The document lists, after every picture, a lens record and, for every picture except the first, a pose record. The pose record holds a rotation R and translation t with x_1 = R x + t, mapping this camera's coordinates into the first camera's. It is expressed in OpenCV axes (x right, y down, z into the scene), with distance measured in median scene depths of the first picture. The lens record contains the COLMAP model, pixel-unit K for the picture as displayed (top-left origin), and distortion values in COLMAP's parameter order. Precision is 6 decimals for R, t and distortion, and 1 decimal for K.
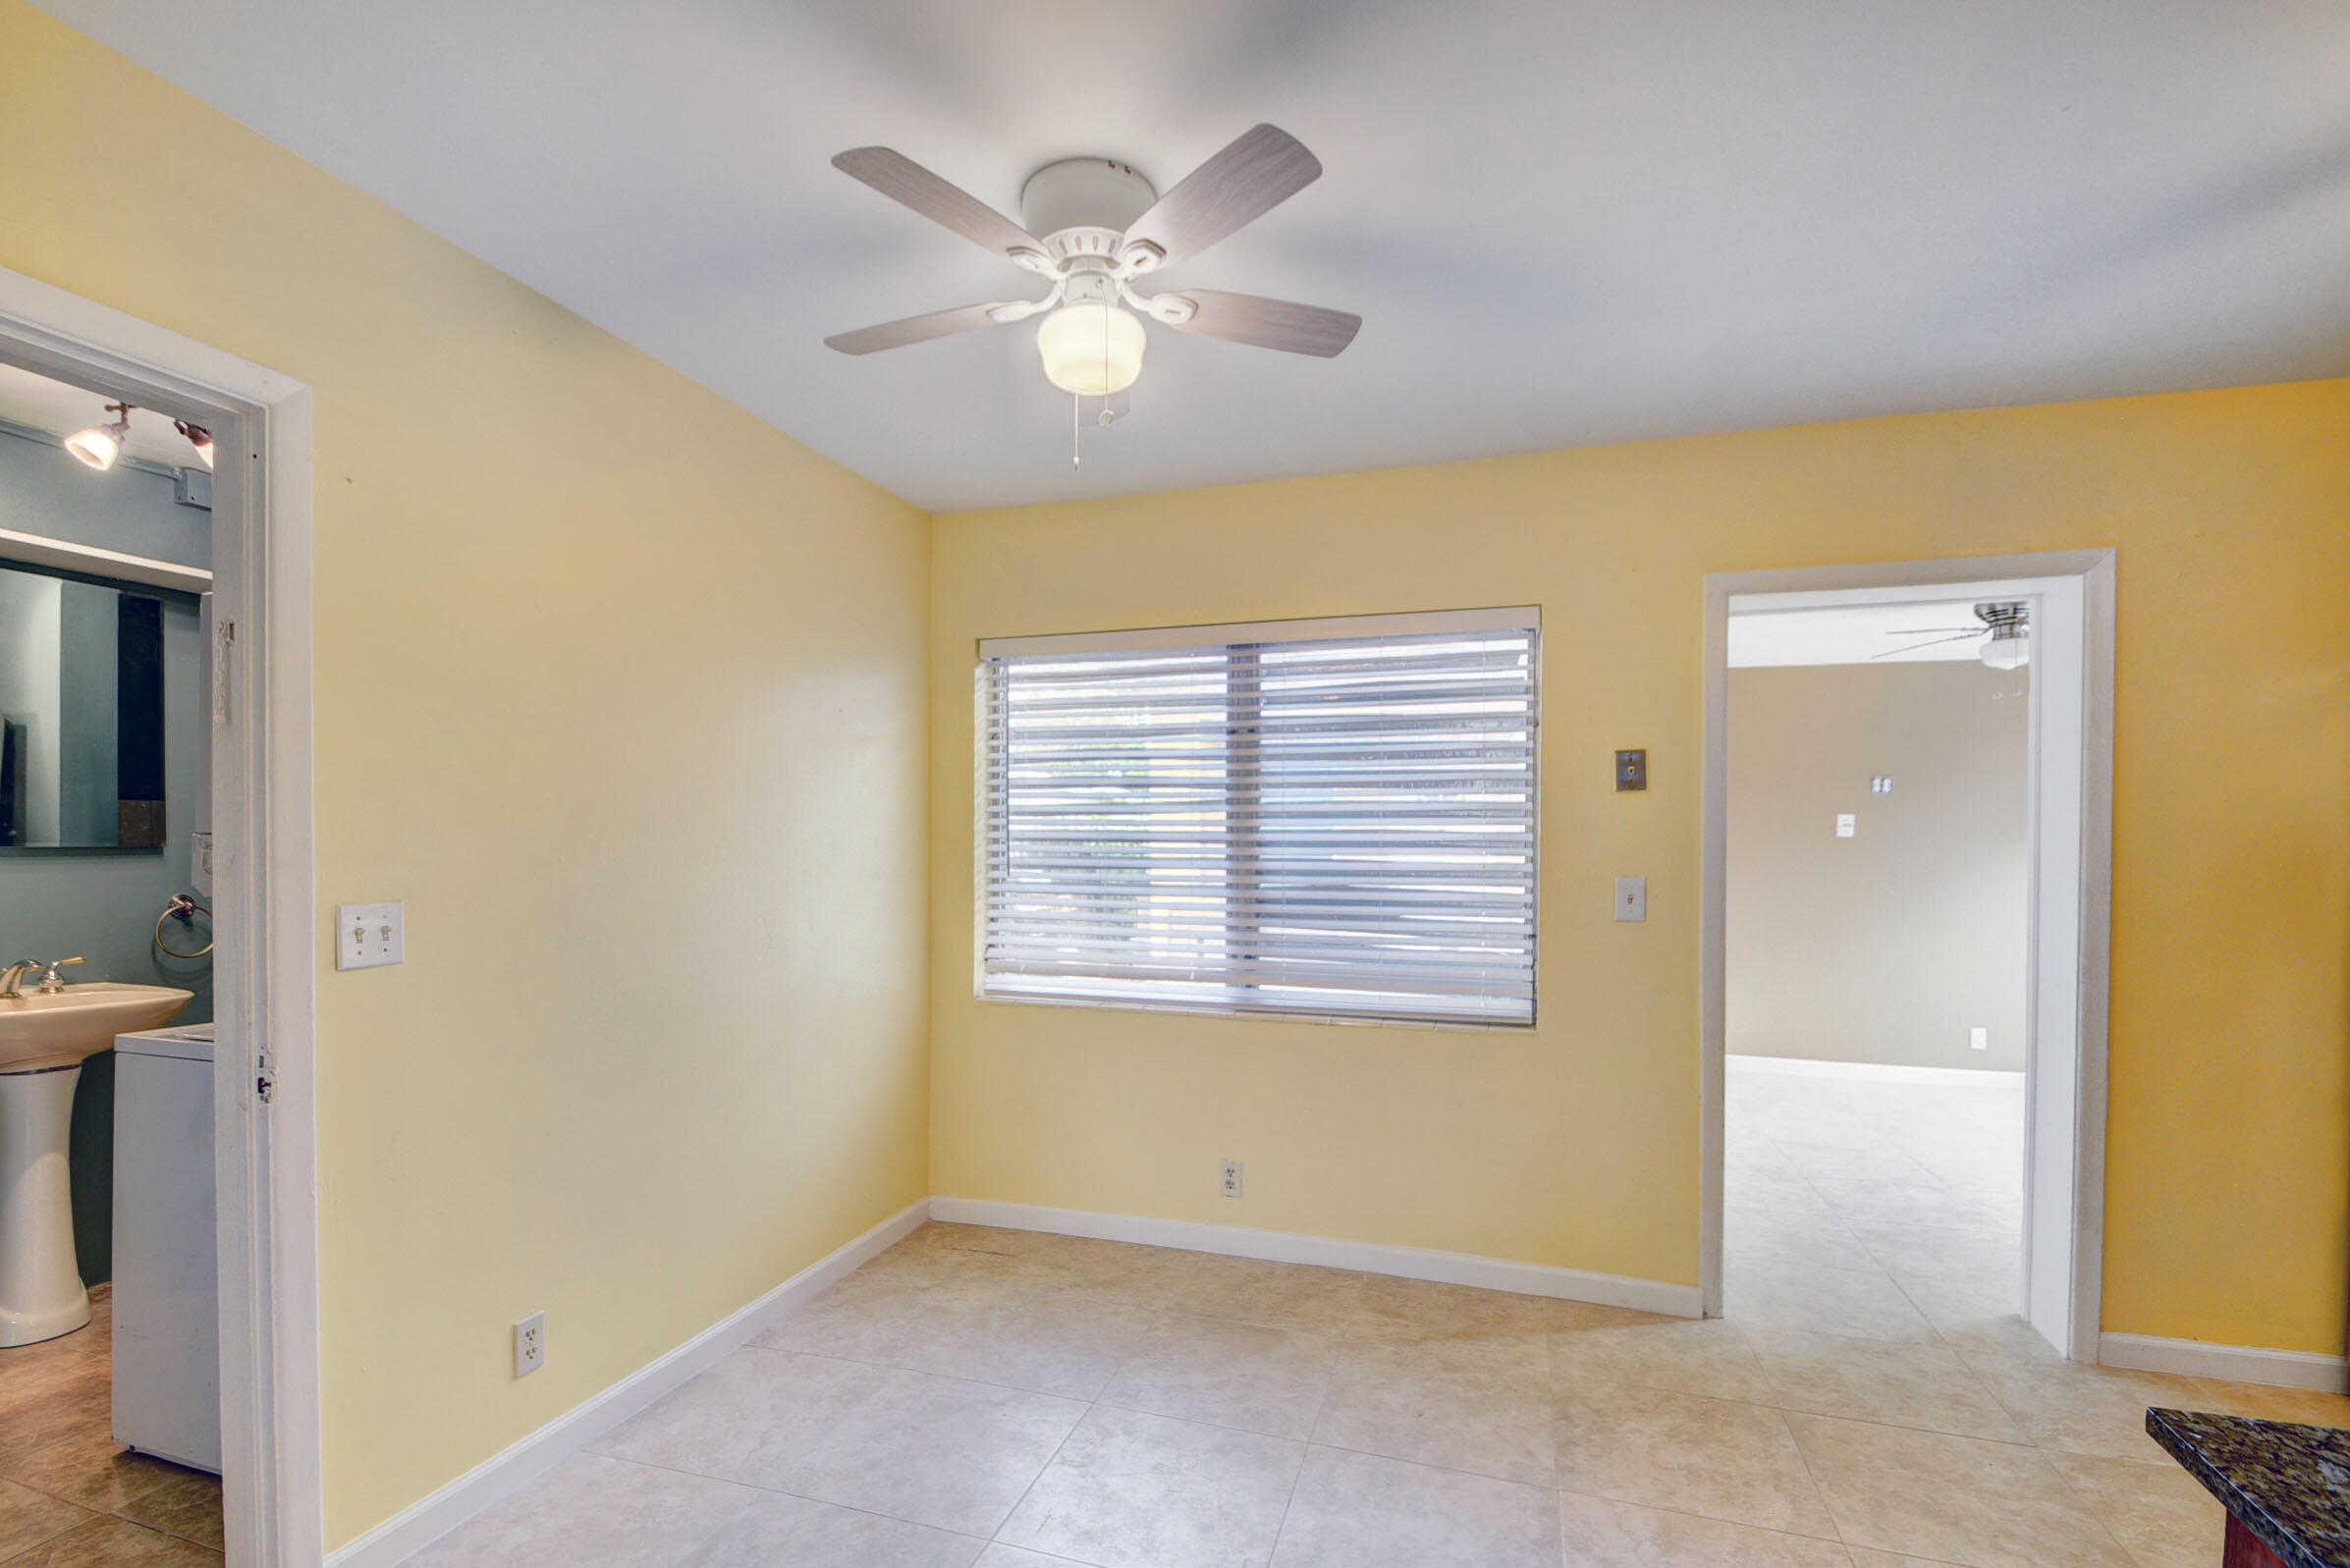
lens RADIAL K [[1050.1, 0, 1155.6], [0, 1050.1, 844.3], [0, 0, 1]] dist [0.020430, -0.017781]
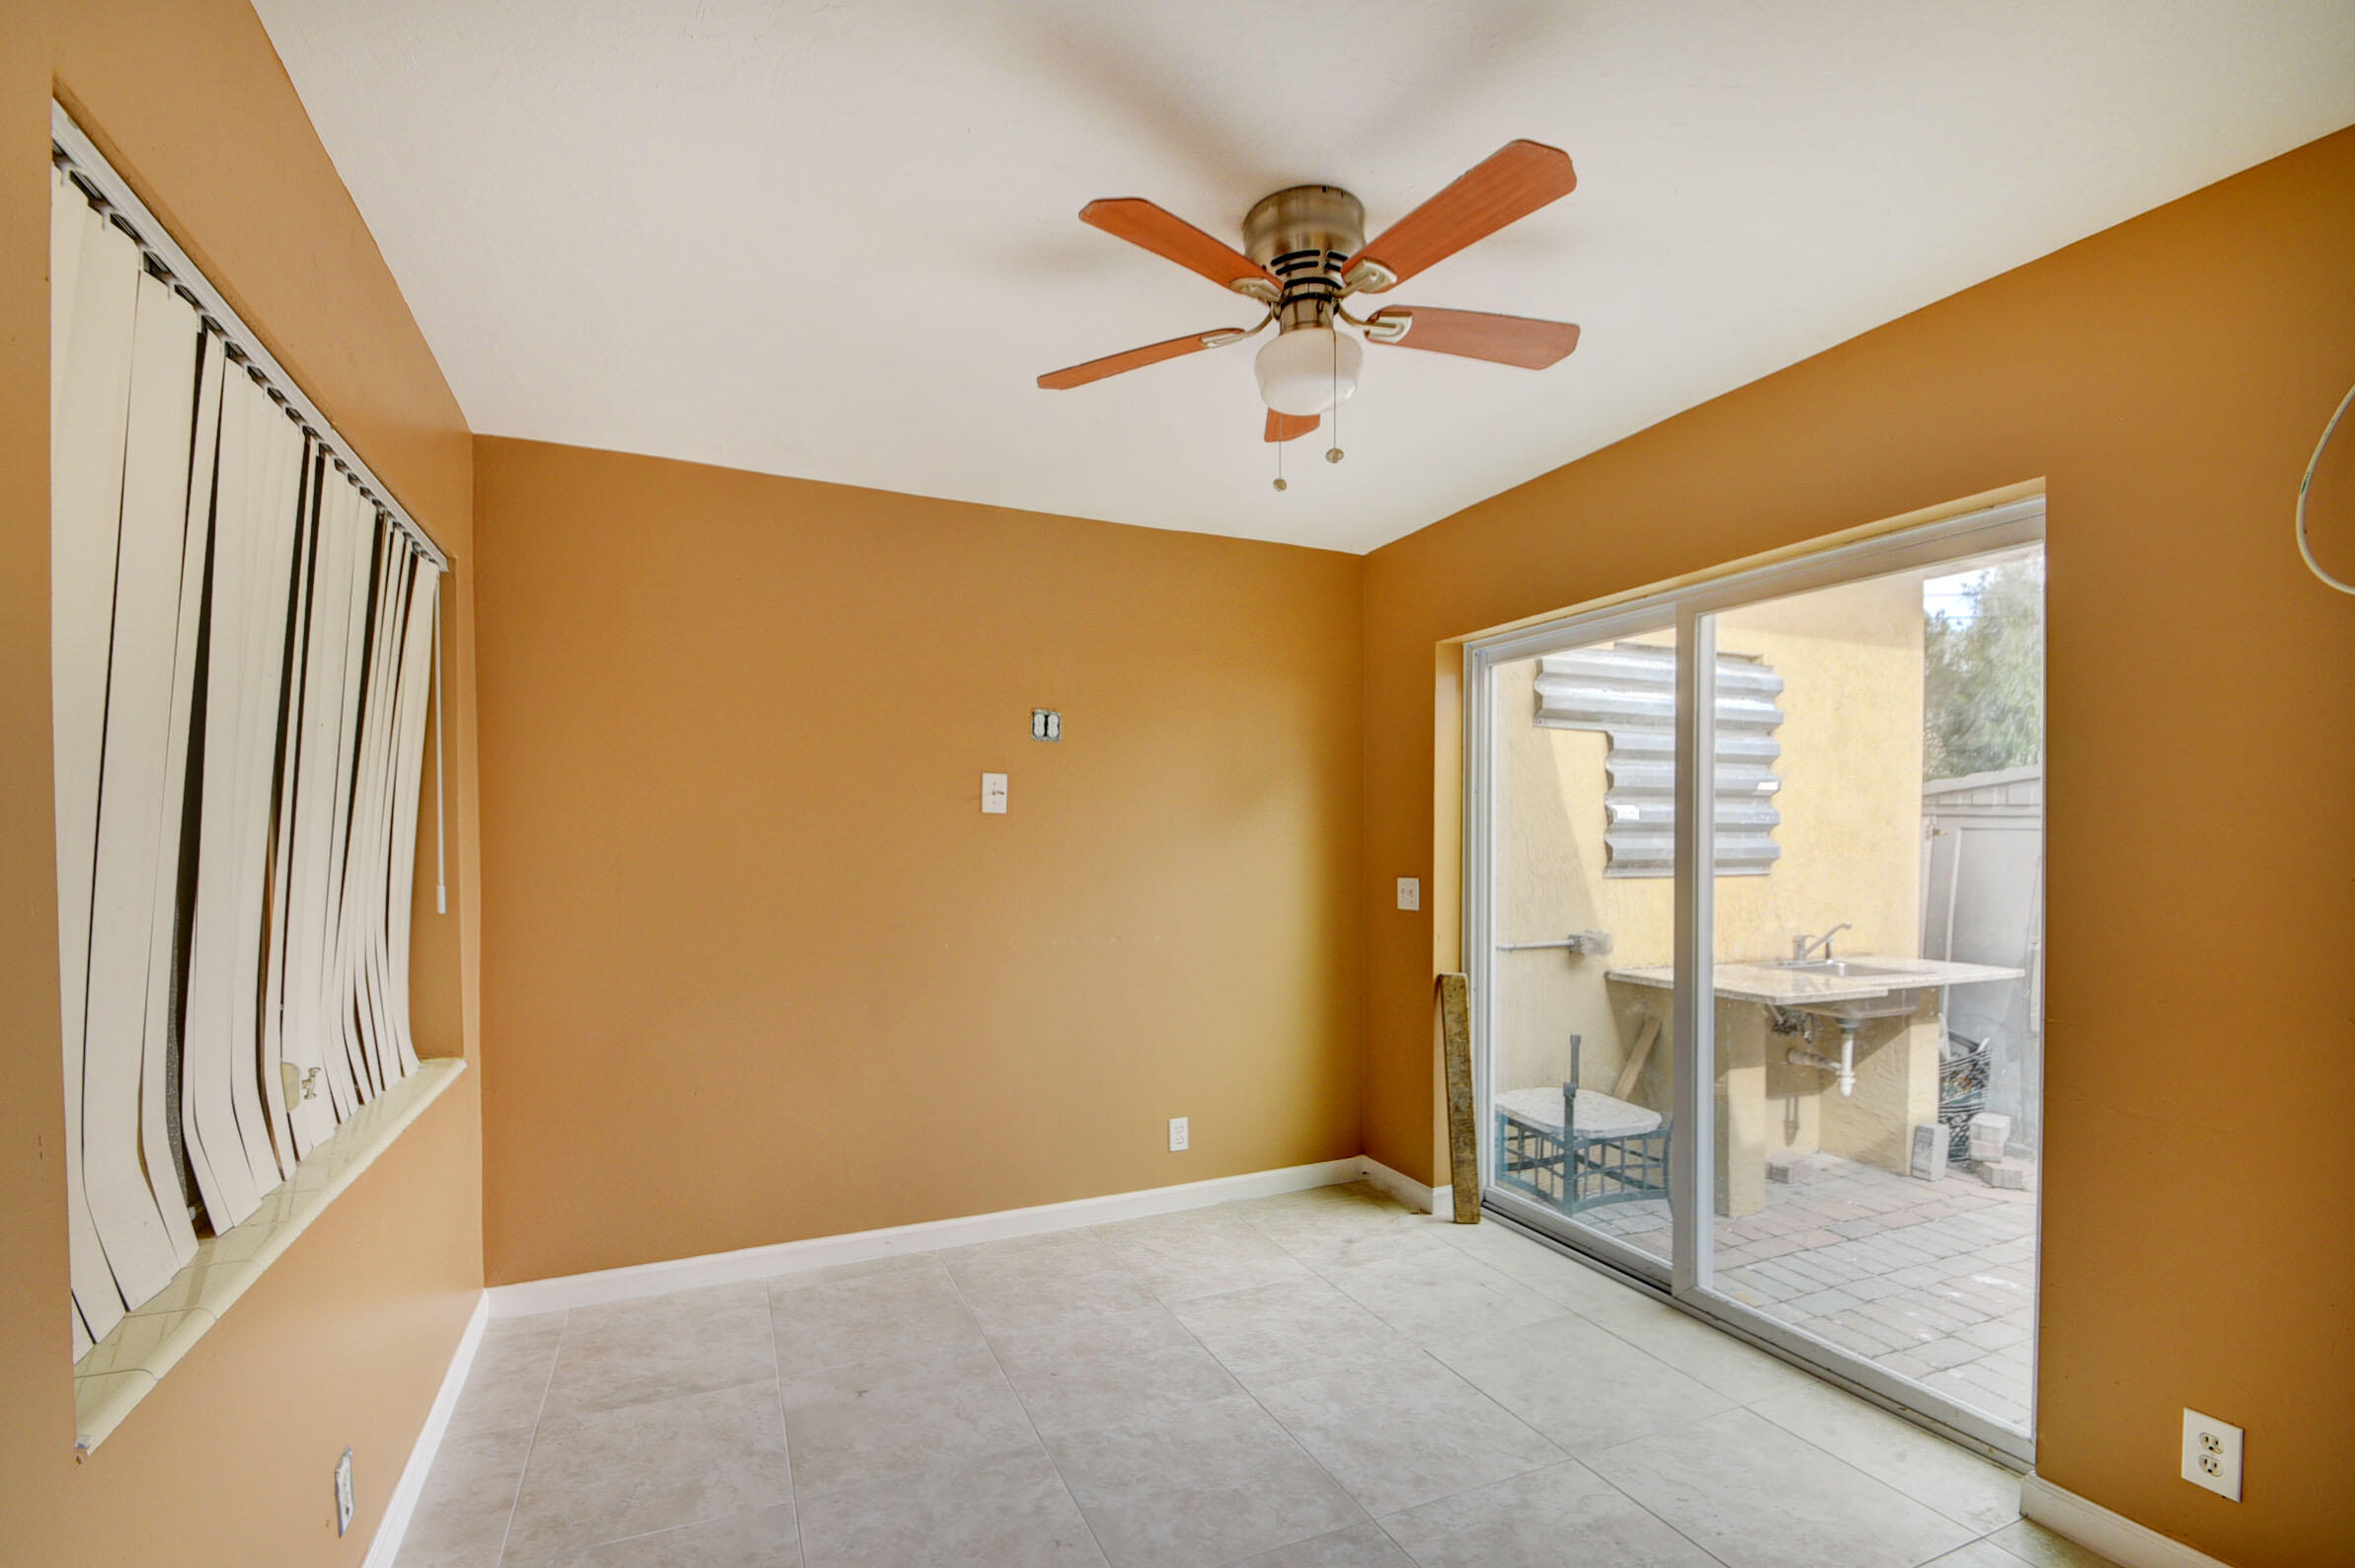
lens RADIAL K [[1029.9, 0, 1151.1], [0, 1029.9, 847.0], [0, 0, 1]] dist [0.003147, -0.007966]
pose [[0.735381, -0.019009, 0.677387, 0.606208], [0.005076, 0.999733, 0.022544, -0.000065], [-0.677635, -0.013140, 0.735281, 0.958903]]
